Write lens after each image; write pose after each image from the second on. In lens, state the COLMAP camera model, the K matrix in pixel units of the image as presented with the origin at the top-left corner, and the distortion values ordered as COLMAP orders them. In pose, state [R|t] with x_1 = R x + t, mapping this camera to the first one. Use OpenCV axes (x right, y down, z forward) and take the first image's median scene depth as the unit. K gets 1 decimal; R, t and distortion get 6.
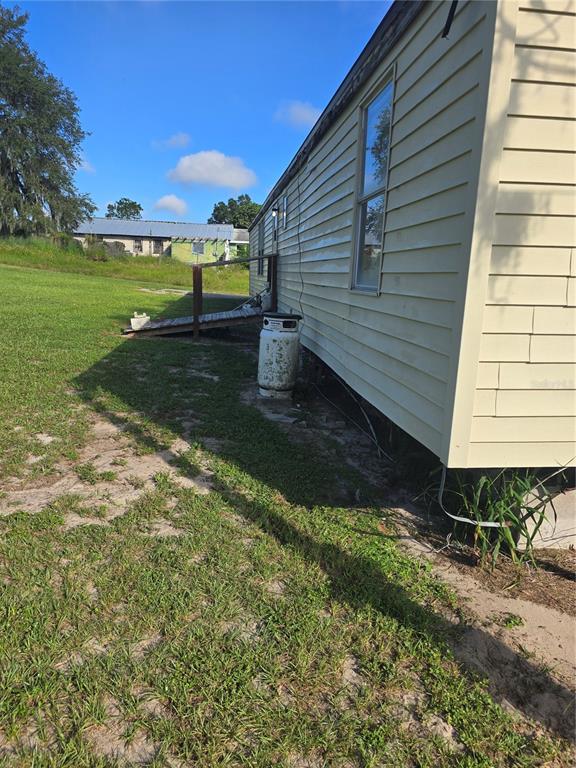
lens RADIAL K [[510.8, 0, 287.3], [0, 510.8, 383.7], [0, 0, 1]] dist [0.060162, -0.049537]
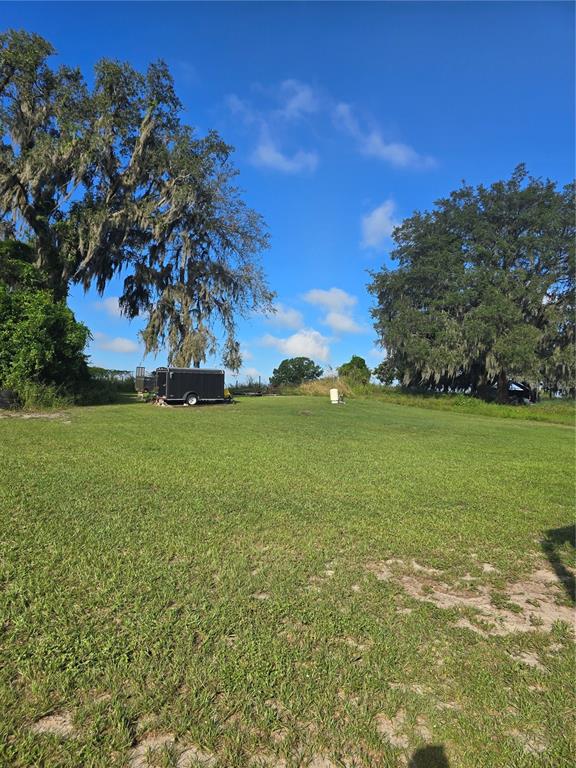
lens RADIAL K [[510.8, 0, 287.9], [0, 510.8, 384.0], [0, 0, 1]] dist [0.060162, -0.049537]
pose [[0.542141, -0.056892, -0.838359, 0.399169], [-0.196481, 0.961464, -0.192305, 0.020981], [0.816993, 0.268978, 0.510071, -0.153639]]
